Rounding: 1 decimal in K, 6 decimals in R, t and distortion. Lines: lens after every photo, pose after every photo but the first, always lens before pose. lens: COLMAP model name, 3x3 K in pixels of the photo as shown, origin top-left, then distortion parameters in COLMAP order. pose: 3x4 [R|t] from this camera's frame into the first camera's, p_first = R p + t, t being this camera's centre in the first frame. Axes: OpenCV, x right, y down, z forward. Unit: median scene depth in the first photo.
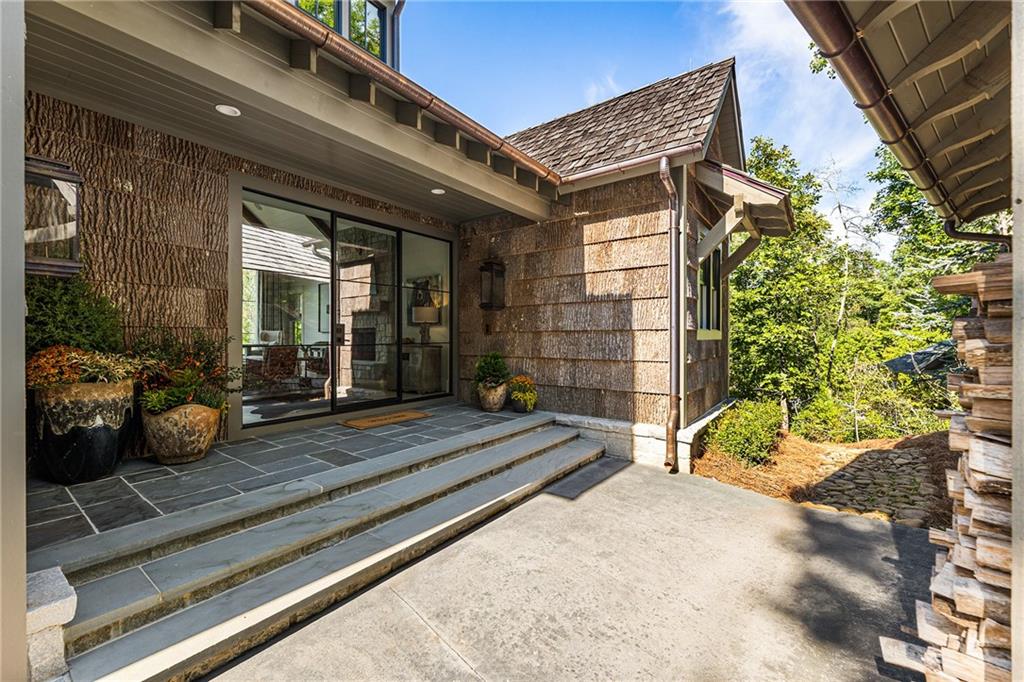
lens RADIAL K [[406.2, 0, 523.0], [0, 406.2, 339.9], [0, 0, 1]] dist [-0.002110, -0.000174]
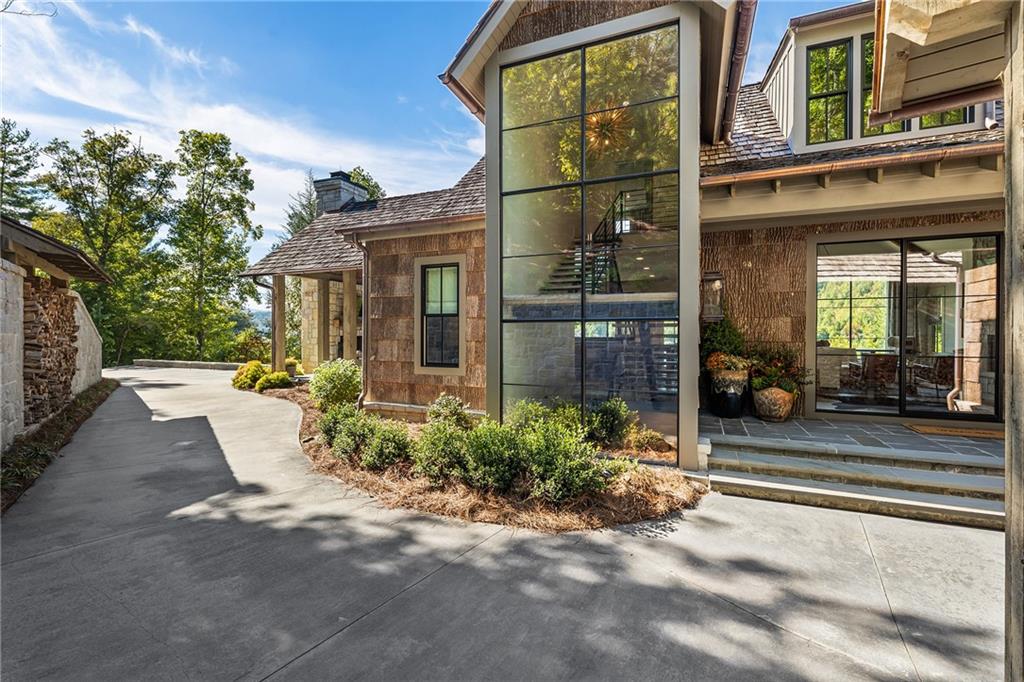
lens RADIAL K [[456.8, 0, 483.7], [0, 456.8, 336.9], [0, 0, 1]] dist [0.017948, 0.000235]
pose [[0.176397, 0.004850, -0.984307, 0.844759], [-0.006247, 0.999973, 0.003807, -0.053598], [0.984299, 0.005478, 0.176423, -0.535301]]
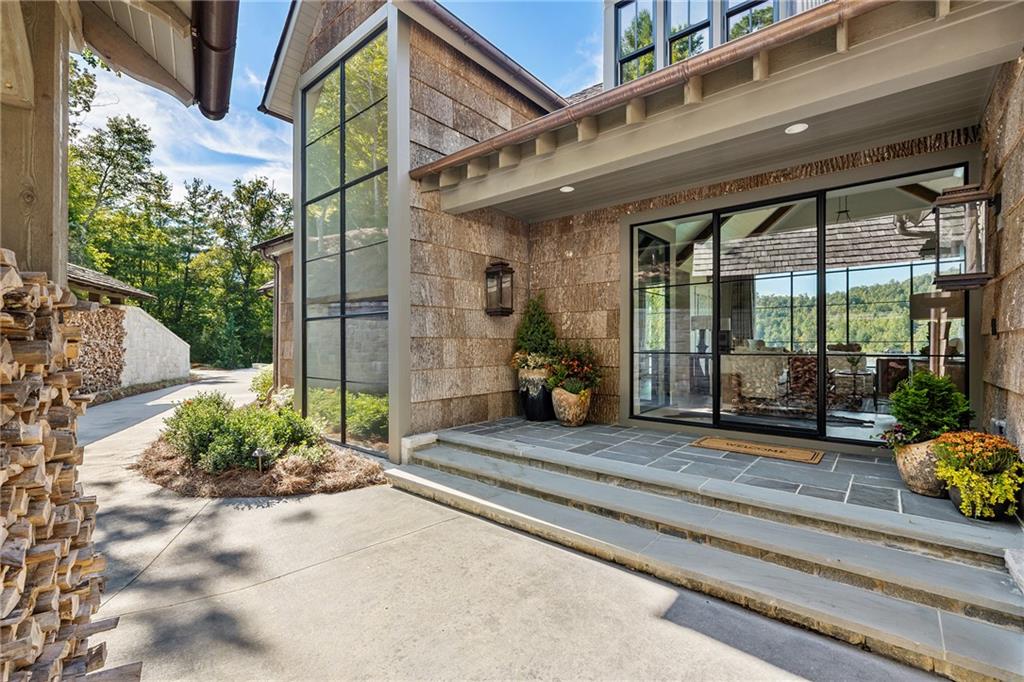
lens RADIAL K [[447.6, 0, 512.0], [0, 447.6, 341.0], [0, 0, 1]] dist [0.001653, 0.000093]
pose [[-0.081291, -0.007365, -0.996663, 0.865699], [-0.001369, 0.999973, -0.007278, -0.008127], [0.996689, 0.000773, -0.081299, 0.899415]]
